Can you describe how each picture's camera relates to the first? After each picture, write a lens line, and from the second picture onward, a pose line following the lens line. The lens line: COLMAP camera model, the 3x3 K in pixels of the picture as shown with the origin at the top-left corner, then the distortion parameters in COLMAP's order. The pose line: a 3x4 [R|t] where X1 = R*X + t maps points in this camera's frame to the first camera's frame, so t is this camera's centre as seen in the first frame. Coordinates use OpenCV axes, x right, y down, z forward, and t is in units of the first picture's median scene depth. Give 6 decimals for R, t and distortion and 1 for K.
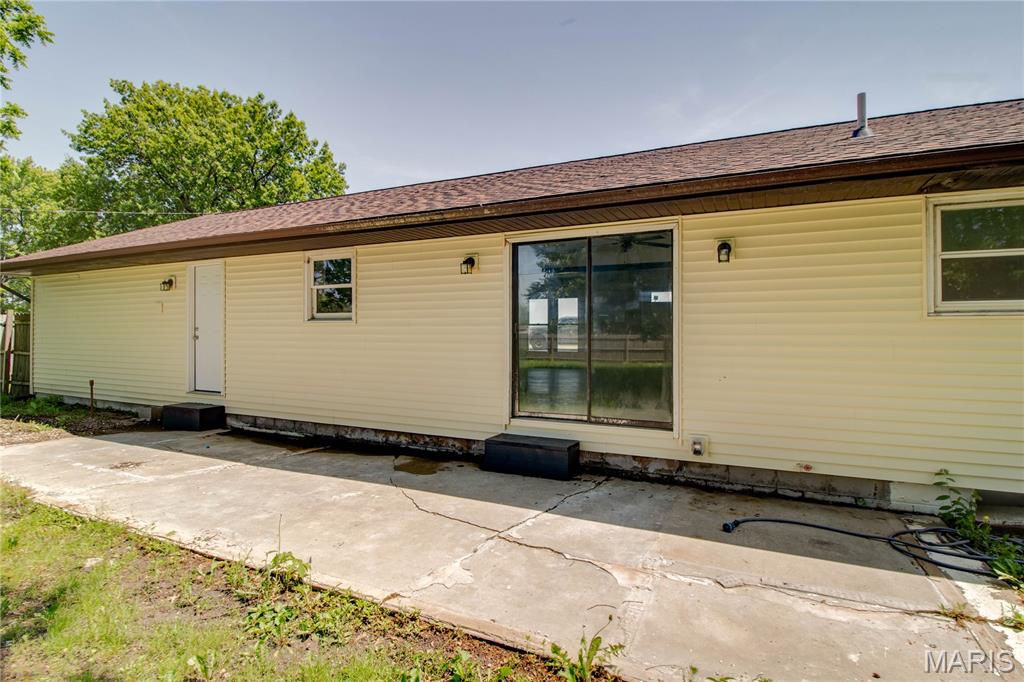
lens RADIAL K [[492.0, 0, 523.1], [0, 492.0, 318.4], [0, 0, 1]] dist [0.001660, 0.000196]
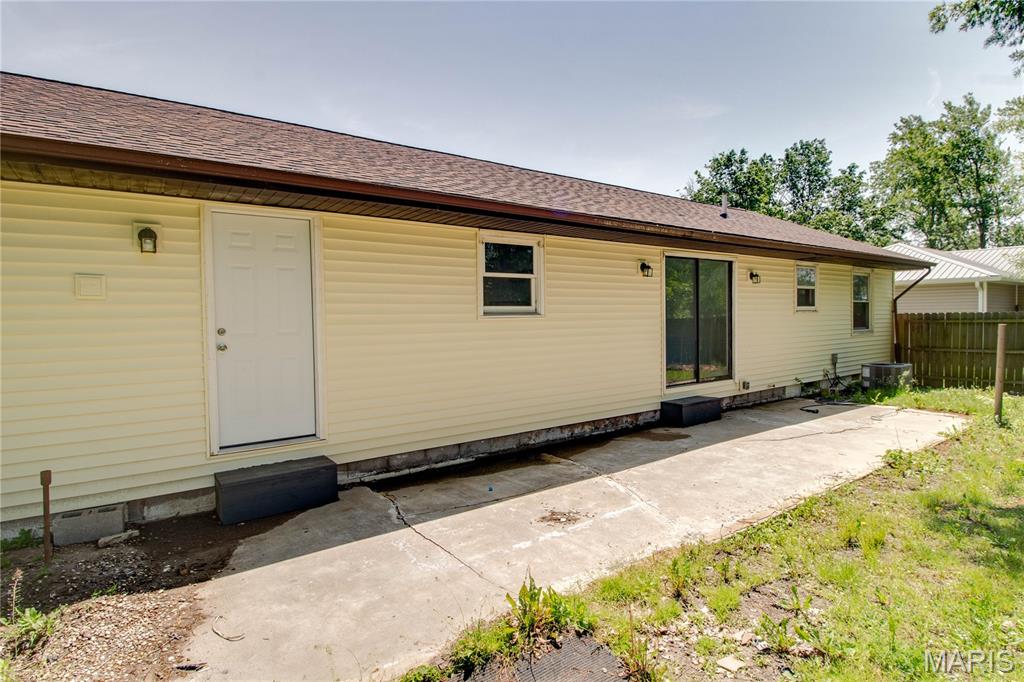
lens RADIAL K [[497.5, 0, 516.3], [0, 497.5, 321.7], [0, 0, 1]] dist [0.002415, -0.010970]
pose [[0.513245, -0.006589, 0.858217, -1.156333], [0.002336, 0.999978, 0.006280, 0.010281], [-0.858239, -0.001219, 0.513249, 0.549077]]
